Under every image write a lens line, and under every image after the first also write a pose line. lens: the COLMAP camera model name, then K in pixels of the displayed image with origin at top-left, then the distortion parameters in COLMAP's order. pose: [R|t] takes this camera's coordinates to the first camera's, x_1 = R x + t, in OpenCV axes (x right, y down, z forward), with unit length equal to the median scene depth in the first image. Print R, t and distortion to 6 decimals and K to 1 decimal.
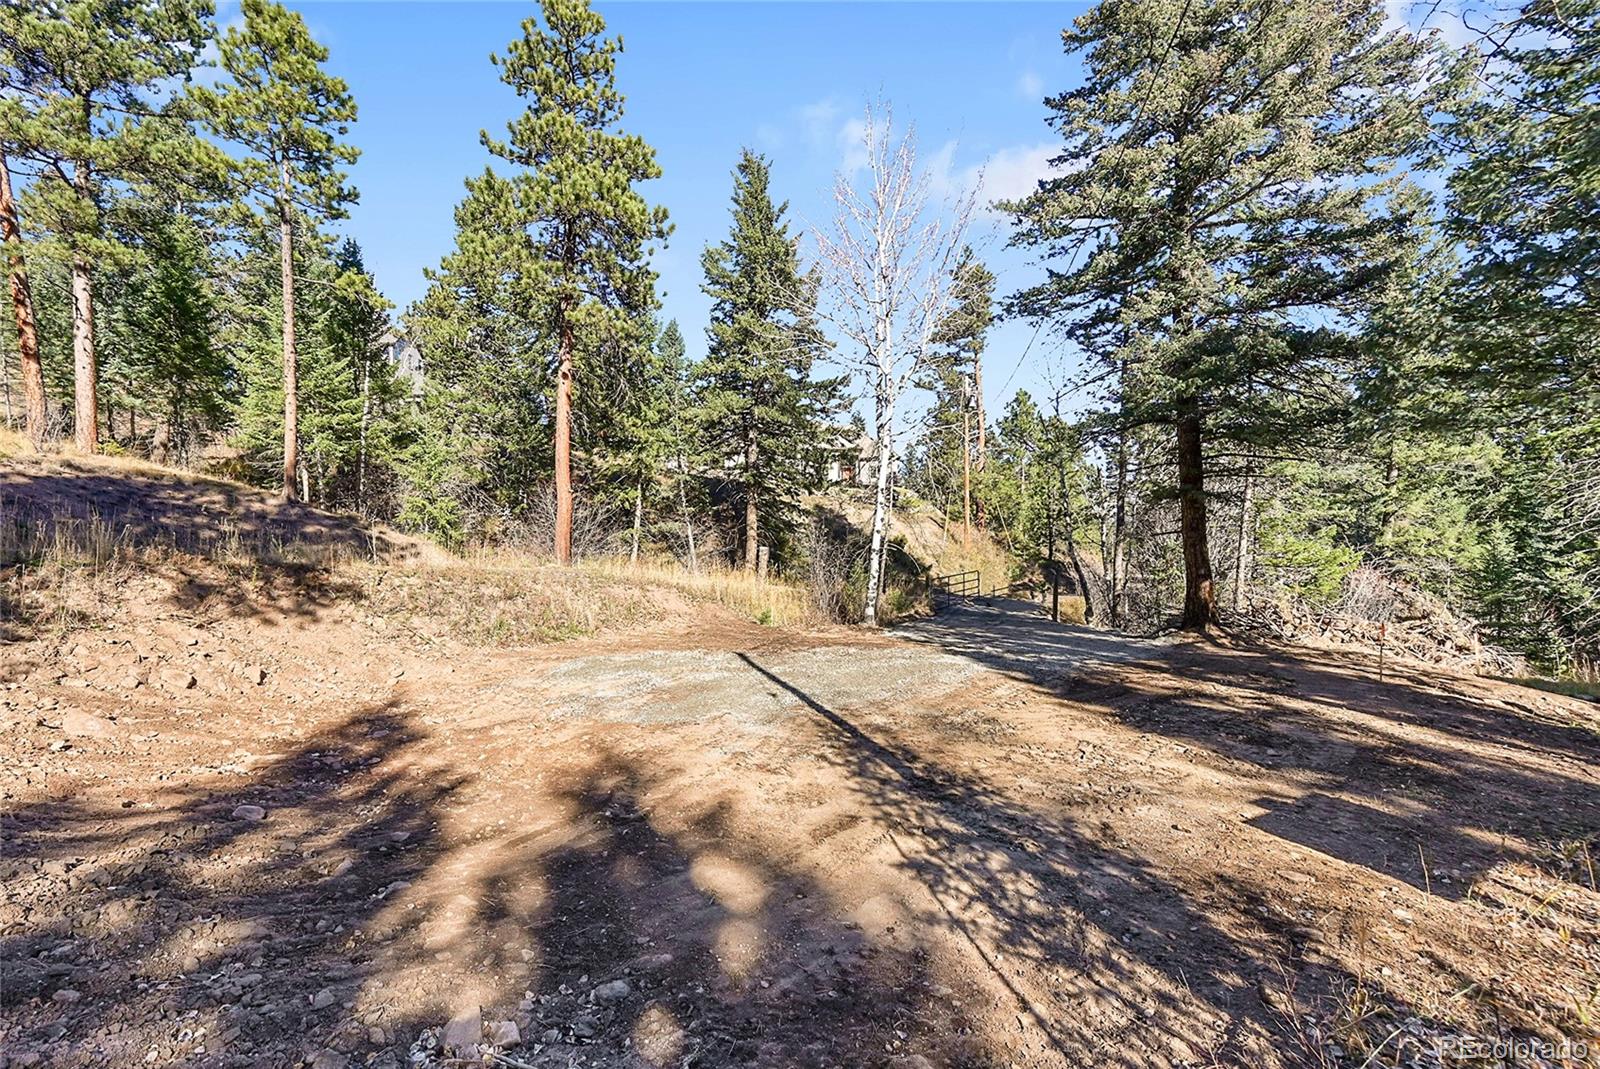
lens RADIAL K [[658.6, 0, 771.2], [0, 658.6, 538.0], [0, 0, 1]] dist [-0.006283, -0.000078]
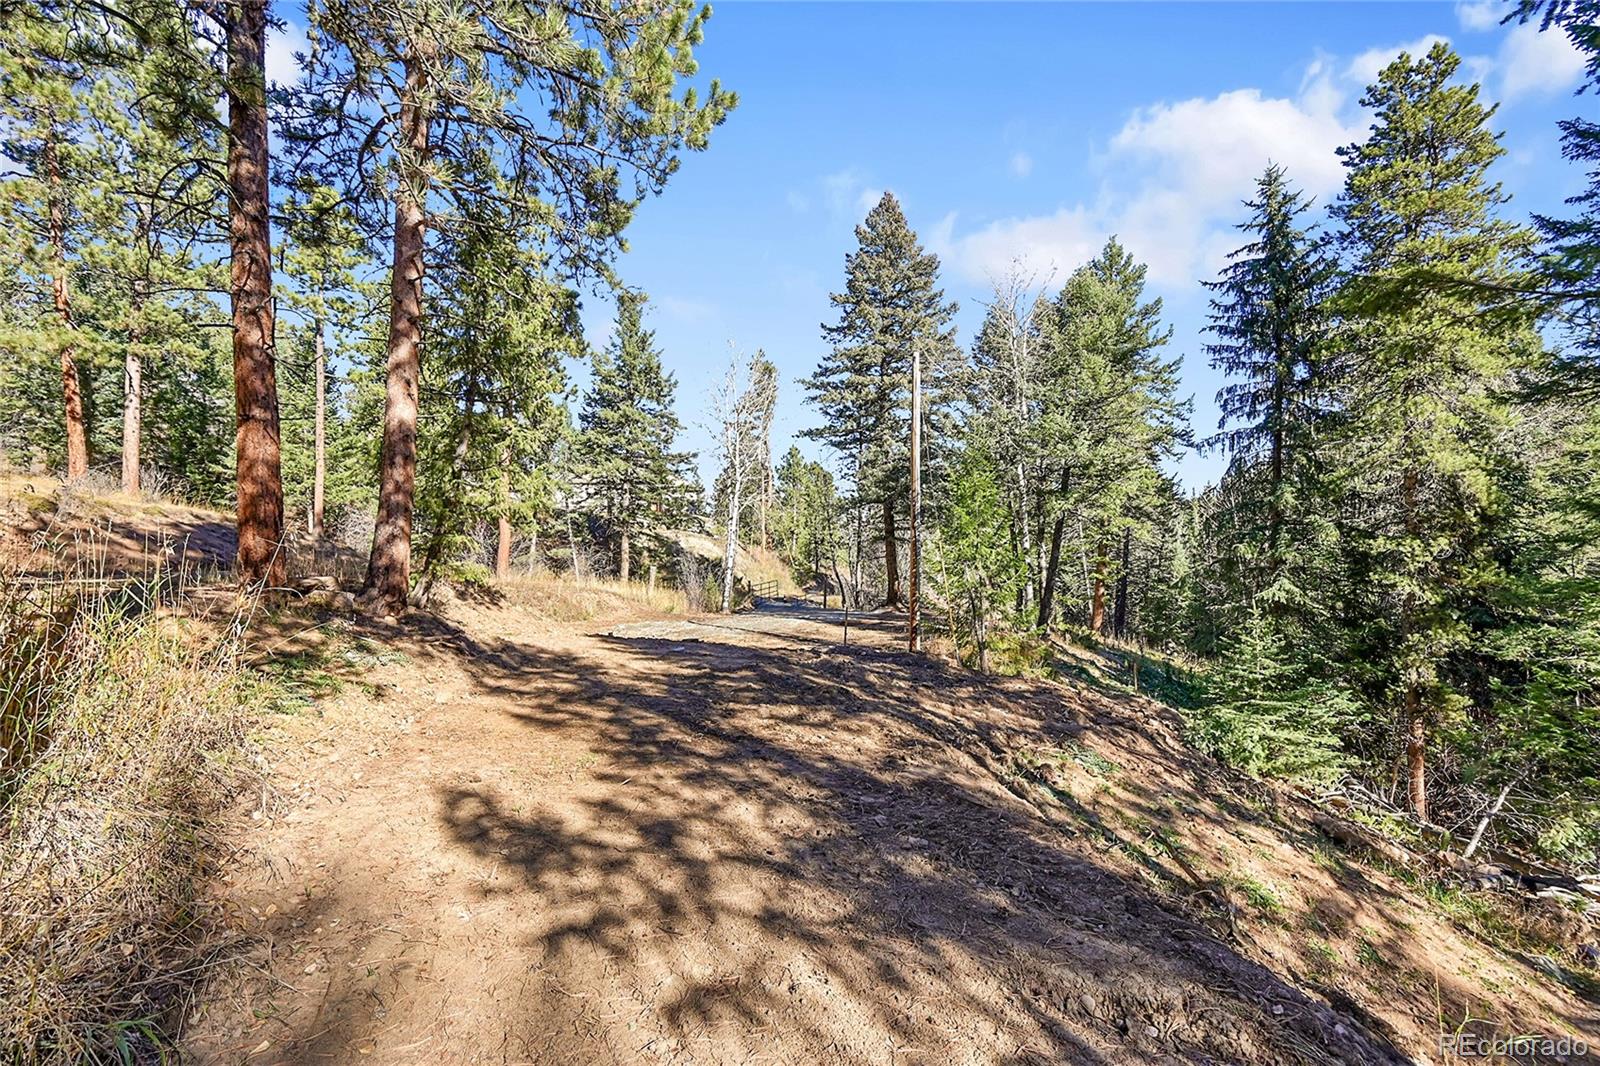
lens RADIAL K [[634.9, 0, 791.2], [0, 634.9, 528.3], [0, 0, 1]] dist [-0.000012, 0.000122]
pose [[0.928901, 0.011046, 0.370163, -0.287677], [0.004197, 0.999177, -0.040351, -0.016184], [-0.370304, 0.039036, 0.928090, -0.550010]]
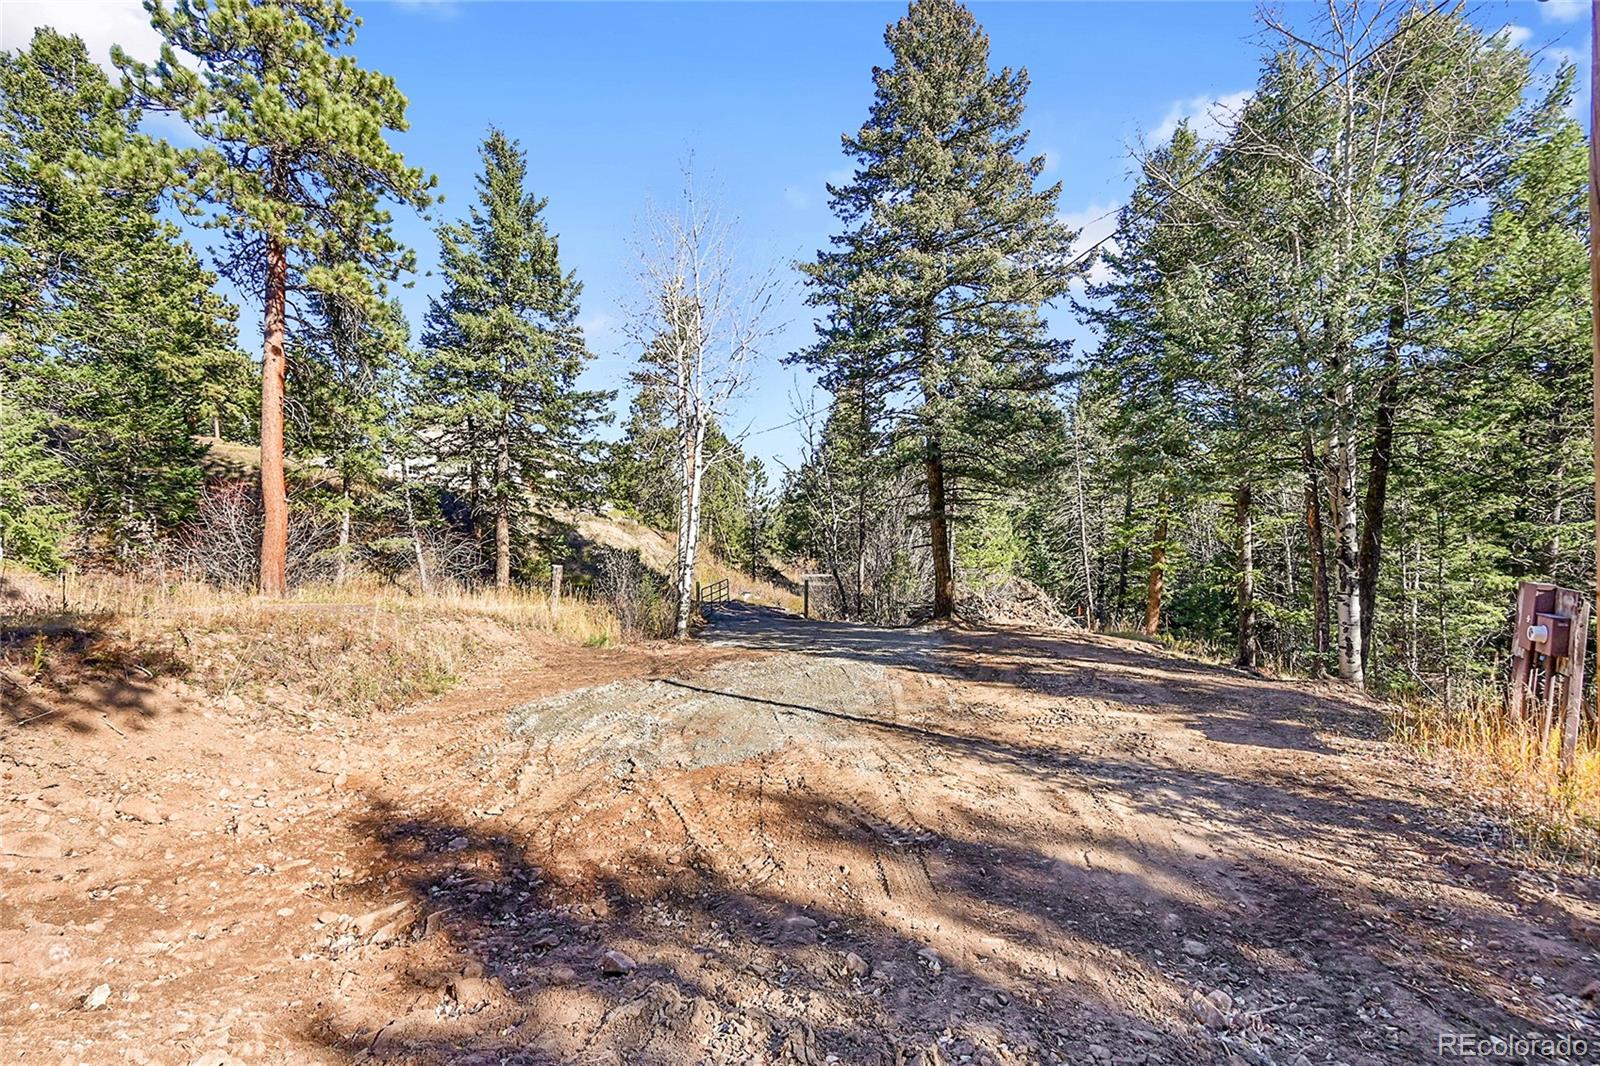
lens RADIAL K [[634.6, 0, 795.3], [0, 634.6, 538.4], [0, 0, 1]] dist [-0.002795, -0.000155]
pose [[0.838584, -0.010566, 0.544671, -0.240304], [0.015204, 0.999876, -0.004011, -0.017465], [-0.544561, 0.011645, 0.838640, 0.059159]]
